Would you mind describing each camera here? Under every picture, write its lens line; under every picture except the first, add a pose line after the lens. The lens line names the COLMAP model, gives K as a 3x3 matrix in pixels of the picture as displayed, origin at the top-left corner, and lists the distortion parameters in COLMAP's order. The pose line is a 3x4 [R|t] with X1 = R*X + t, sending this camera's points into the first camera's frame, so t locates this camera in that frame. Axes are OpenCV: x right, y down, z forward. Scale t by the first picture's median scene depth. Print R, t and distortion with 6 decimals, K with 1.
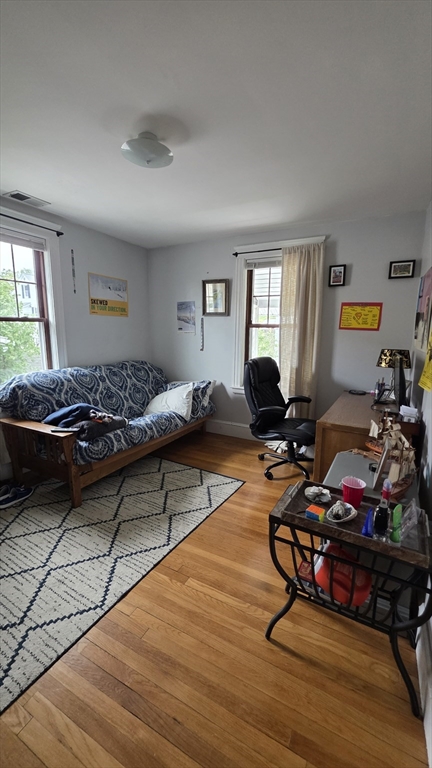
lens RADIAL K [[307.6, 0, 216.0], [0, 307.6, 383.3], [0, 0, 1]] dist [-0.008051, -0.000298]
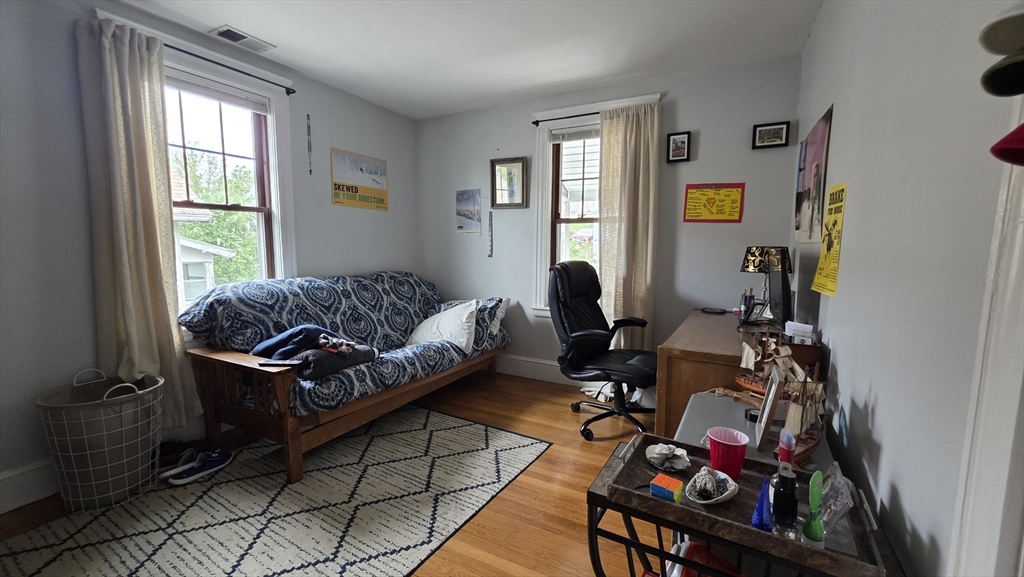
lens RADIAL K [[408.9, 0, 513.0], [0, 408.9, 287.2], [0, 0, 1]] dist [-0.007594, 0.000891]
pose [[0.999973, -0.004726, -0.005690, 0.017535], [0.004323, 0.997620, -0.068823, 0.043275], [0.006002, 0.068796, 0.997613, 0.091200]]
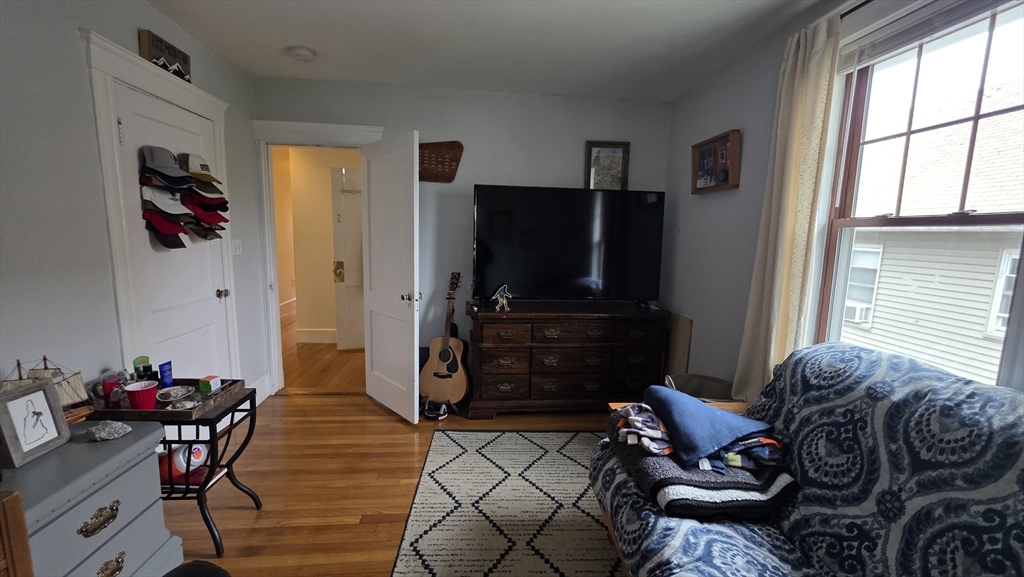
lens RADIAL K [[408.9, 0, 514.3], [0, 408.9, 287.6], [0, 0, 1]] dist [-0.007594, 0.000891]
pose [[-0.830880, 0.044589, -0.554662, 0.093656], [-0.130742, 0.953237, 0.272481, -0.208310], [0.540874, 0.298917, -0.786196, 1.202988]]
